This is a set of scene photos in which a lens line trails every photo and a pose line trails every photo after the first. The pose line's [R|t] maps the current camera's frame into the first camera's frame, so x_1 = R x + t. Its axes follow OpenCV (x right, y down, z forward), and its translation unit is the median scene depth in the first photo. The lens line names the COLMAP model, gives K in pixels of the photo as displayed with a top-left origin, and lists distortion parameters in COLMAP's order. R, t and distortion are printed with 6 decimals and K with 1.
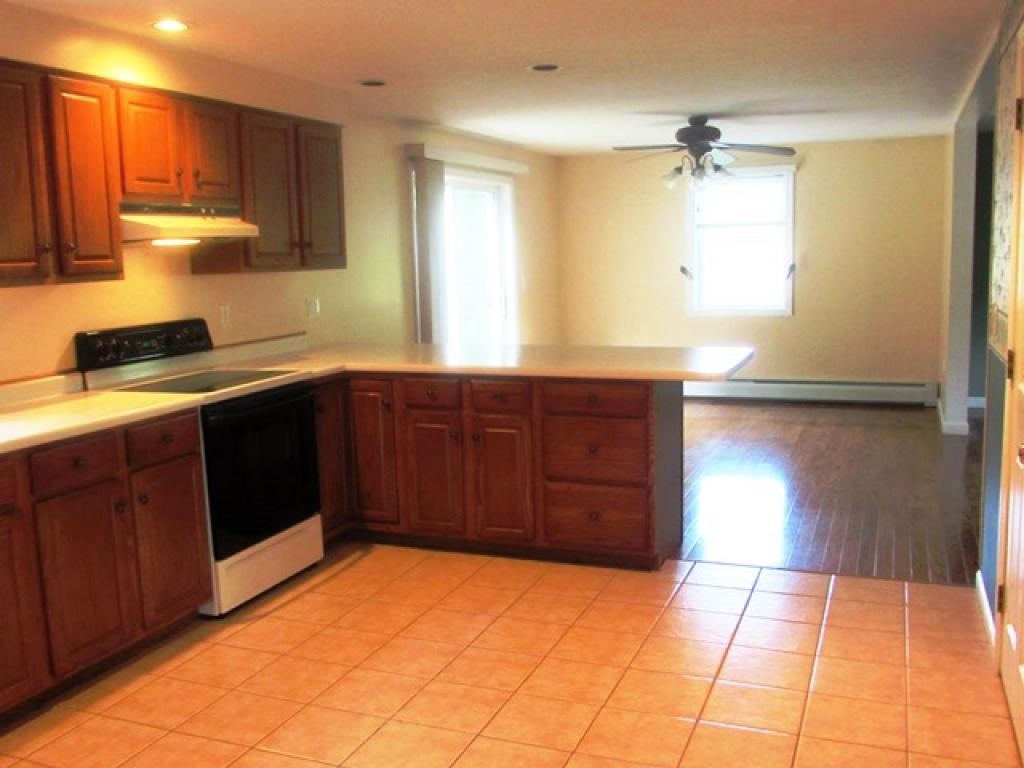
lens RADIAL K [[981.4, 0, 509.2], [0, 981.4, 385.7], [0, 0, 1]] dist [-0.059018, 0.000000]
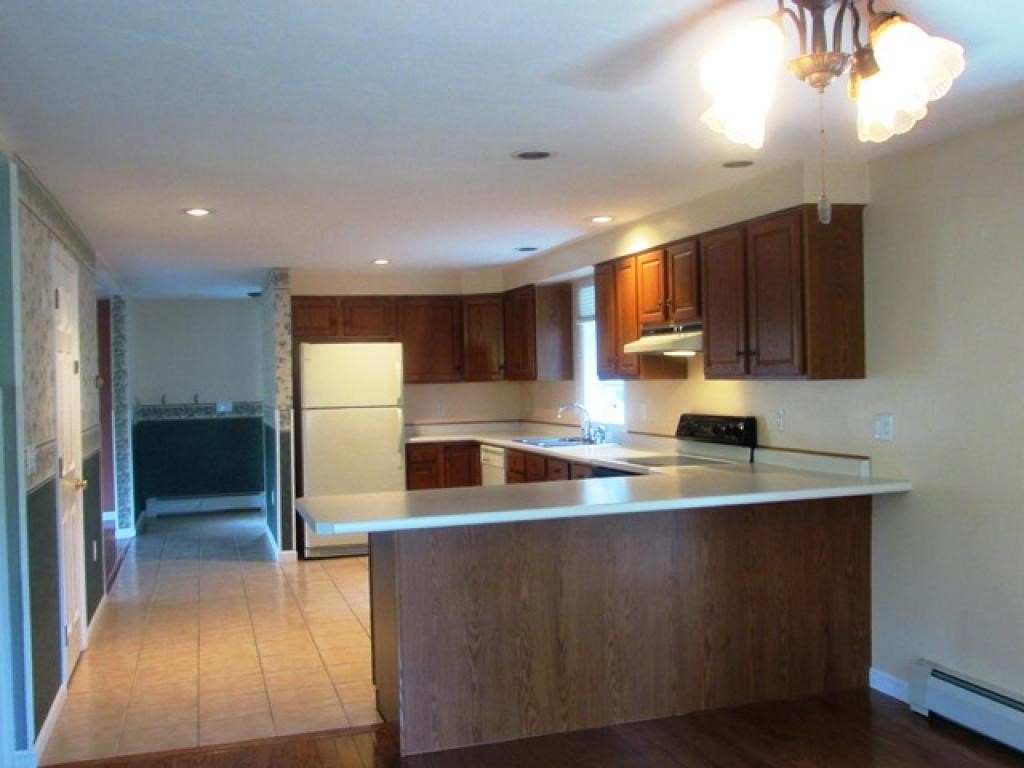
lens RADIAL K [[981.4, 0, 509.6], [0, 981.4, 386.7], [0, 0, 1]] dist [-0.059018, 0.000000]
pose [[-0.772719, 0.051337, -0.632669, 0.728028], [-0.044194, 0.989954, 0.134305, -0.290706], [0.633208, 0.131740, -0.762687, 2.010200]]
